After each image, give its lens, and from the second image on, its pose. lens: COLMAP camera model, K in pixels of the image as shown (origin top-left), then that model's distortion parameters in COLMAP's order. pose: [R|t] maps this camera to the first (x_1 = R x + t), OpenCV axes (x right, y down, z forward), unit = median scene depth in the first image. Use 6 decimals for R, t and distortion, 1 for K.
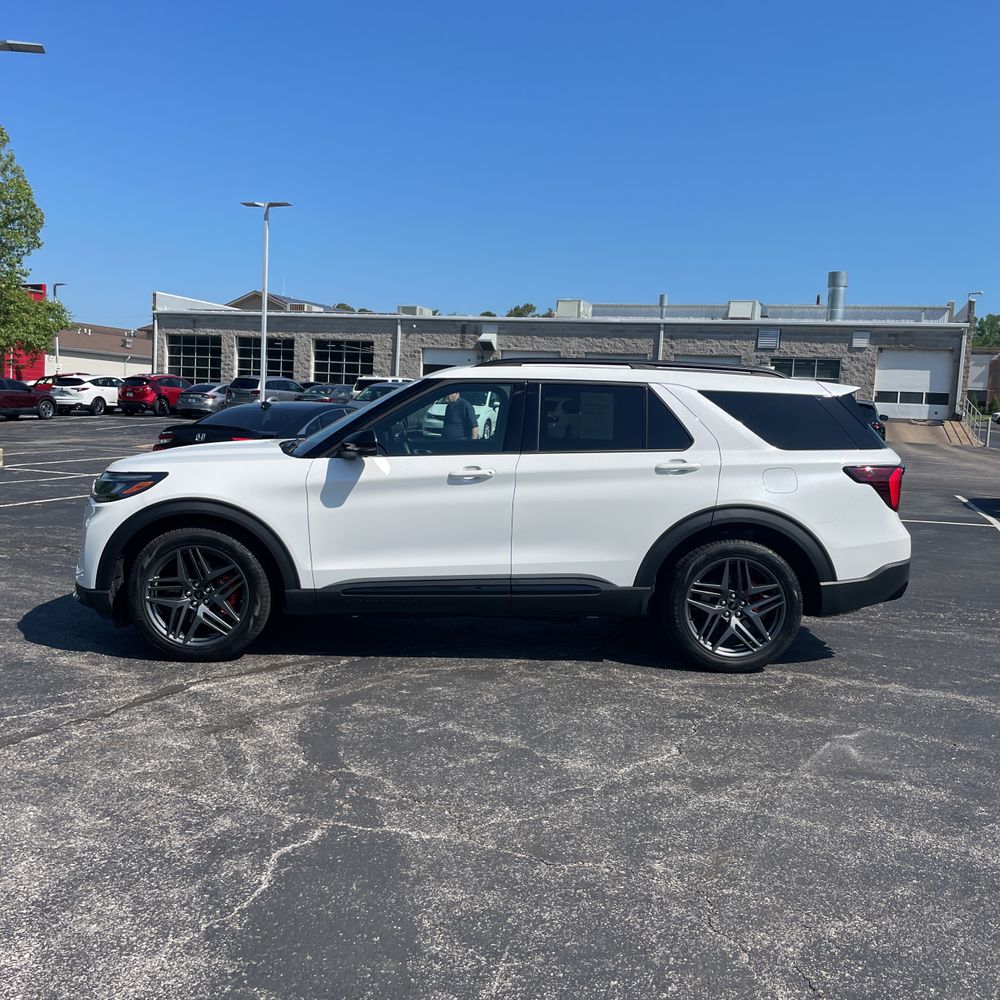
lens RADIAL K [[1001.7, 0, 494.8], [0, 1001.7, 488.9], [0, 0, 1]] dist [0.108846, -0.169645]
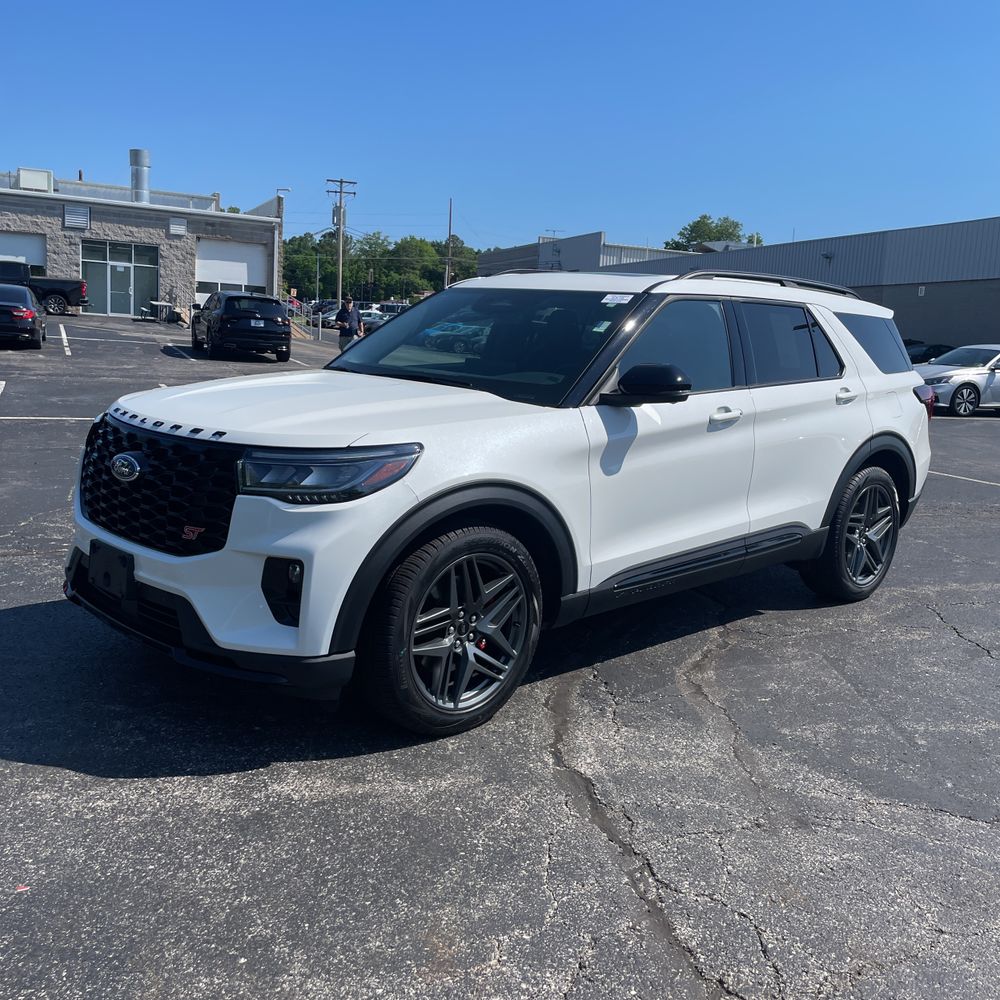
lens RADIAL K [[1001.2, 0, 512.4], [0, 1001.2, 479.6], [0, 0, 1]] dist [0.113583, -0.191688]
pose [[0.732539, -0.099743, 0.673378, -0.669782], [0.030903, 0.993060, 0.113478, -0.059173], [-0.680024, -0.062318, 0.730537, 0.501369]]
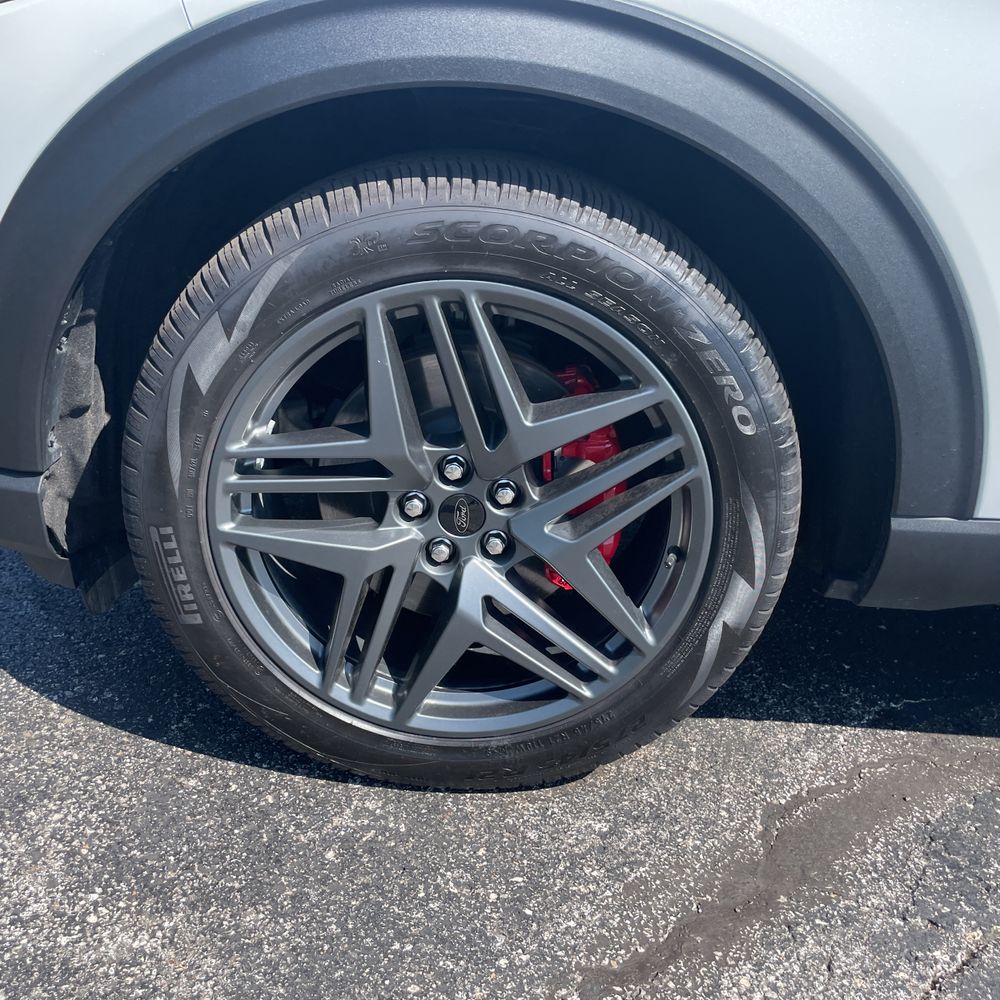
lens RADIAL K [[1014.2, 0, 490.1], [0, 1014.2, 502.2], [0, 0, 1]] dist [0.073422, -0.097448]
pose [[0.998315, 0.047426, -0.033441, -0.271458], [-0.033588, 0.942166, 0.333458, 0.030963], [0.047322, -0.331773, 0.942171, 0.778127]]
